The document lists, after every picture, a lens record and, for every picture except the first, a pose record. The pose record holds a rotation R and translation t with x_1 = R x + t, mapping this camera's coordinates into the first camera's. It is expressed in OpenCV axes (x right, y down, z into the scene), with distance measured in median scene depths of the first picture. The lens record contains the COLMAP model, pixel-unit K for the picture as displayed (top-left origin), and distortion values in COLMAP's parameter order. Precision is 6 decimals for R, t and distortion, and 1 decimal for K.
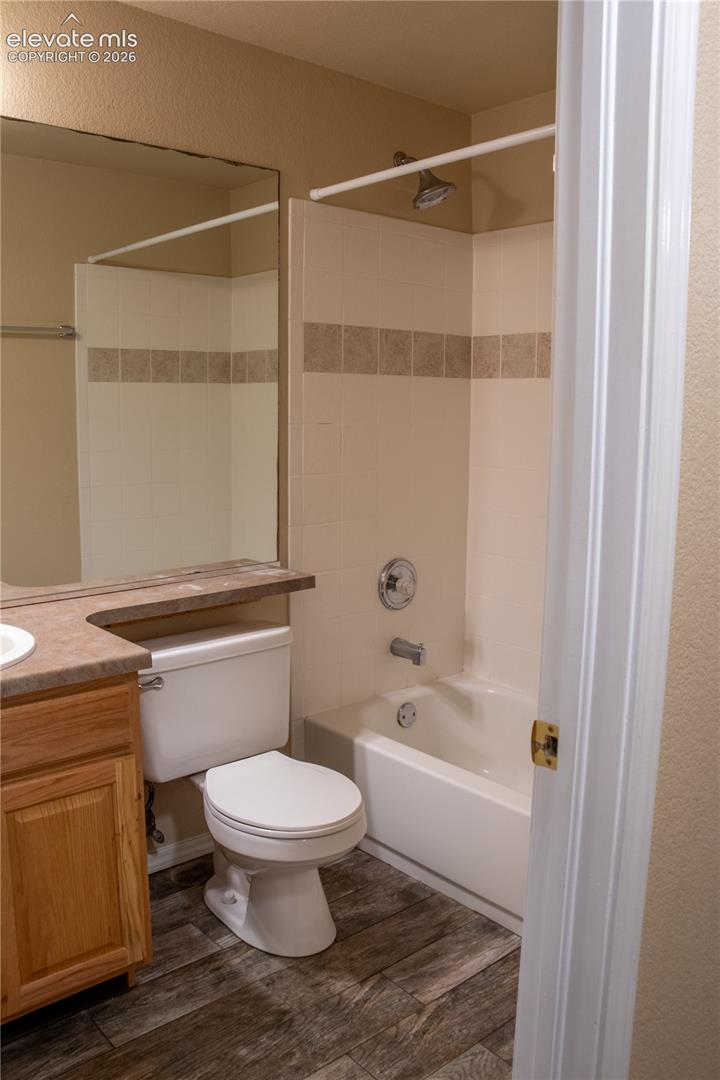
lens RADIAL K [[879.3, 0, 360.0], [0, 879.3, 540.0], [0, 0, 1]] dist [-0.196518, 0.134457]
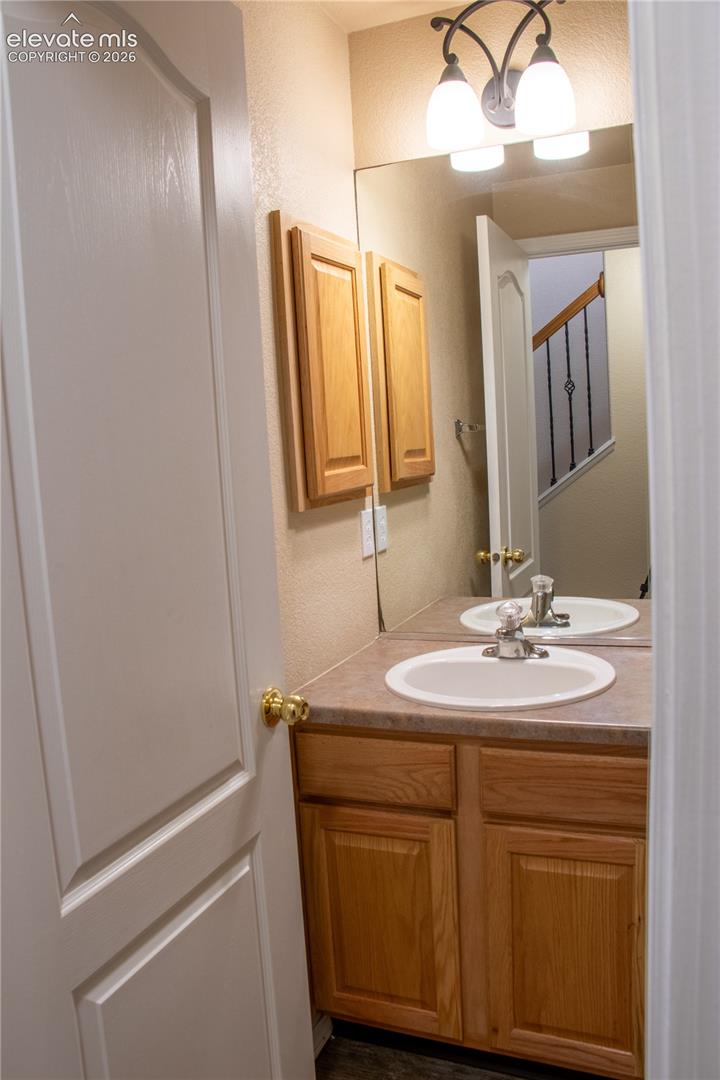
lens RADIAL K [[879.3, 0, 360.0], [0, 879.3, 540.0], [0, 0, 1]] dist [-0.196518, 0.134457]
pose [[0.425937, 0.053553, -0.903167, 0.379426], [-0.085695, 0.996147, 0.018652, -0.045349], [0.900685, 0.069452, 0.428885, 0.365649]]
